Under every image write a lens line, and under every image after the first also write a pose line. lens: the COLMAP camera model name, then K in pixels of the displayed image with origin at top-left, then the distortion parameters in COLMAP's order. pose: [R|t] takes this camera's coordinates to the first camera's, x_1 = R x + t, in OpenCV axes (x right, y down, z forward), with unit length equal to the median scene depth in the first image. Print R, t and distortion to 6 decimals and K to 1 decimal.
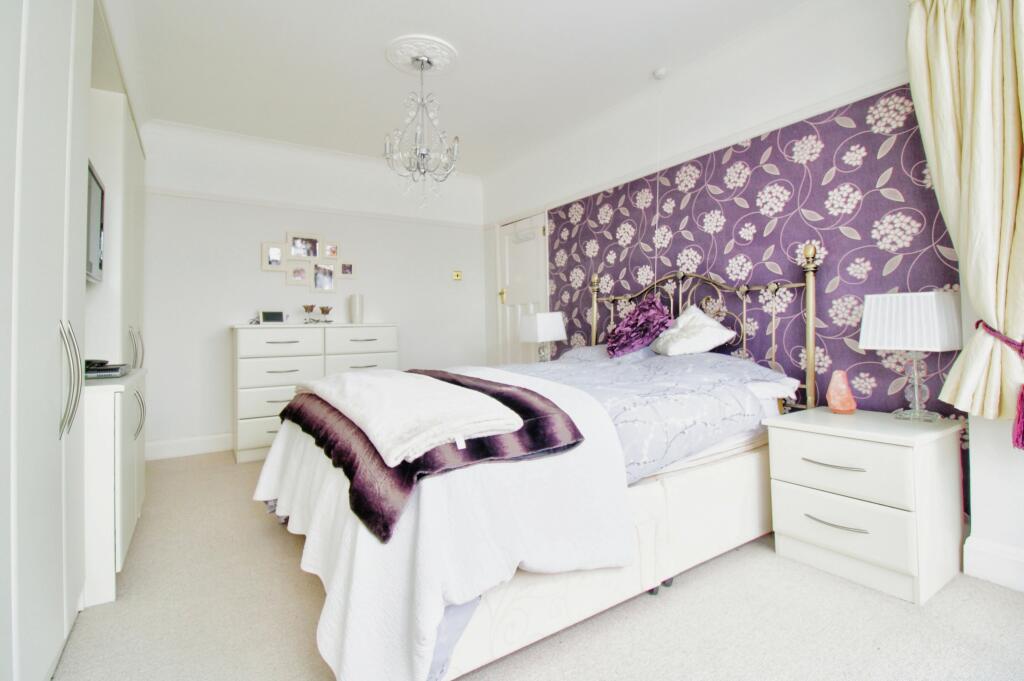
lens RADIAL K [[483.9, 0, 513.2], [0, 483.9, 325.4], [0, 0, 1]] dist [0.001017, 0.000002]
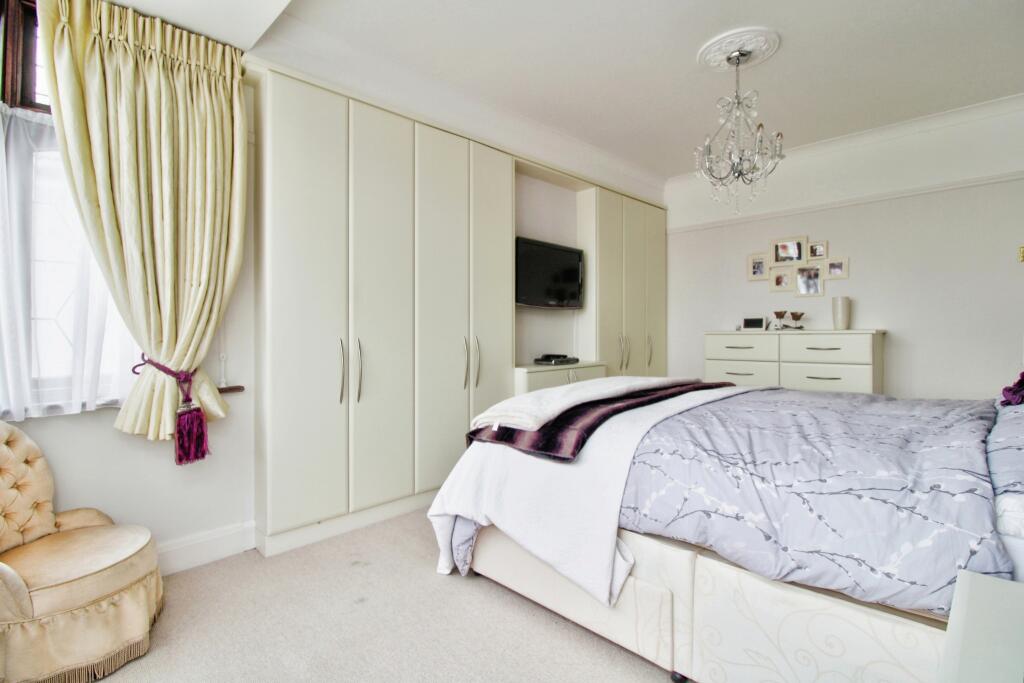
lens RADIAL K [[483.9, 0, 513.2], [0, 483.9, 326.4], [0, 0, 1]] dist [0.001017, 0.000002]
pose [[0.198691, 0.000877, -0.980062, 0.467780], [0.011005, 0.999935, 0.003126, -0.020827], [0.980000, -0.011407, 0.198668, 0.274216]]
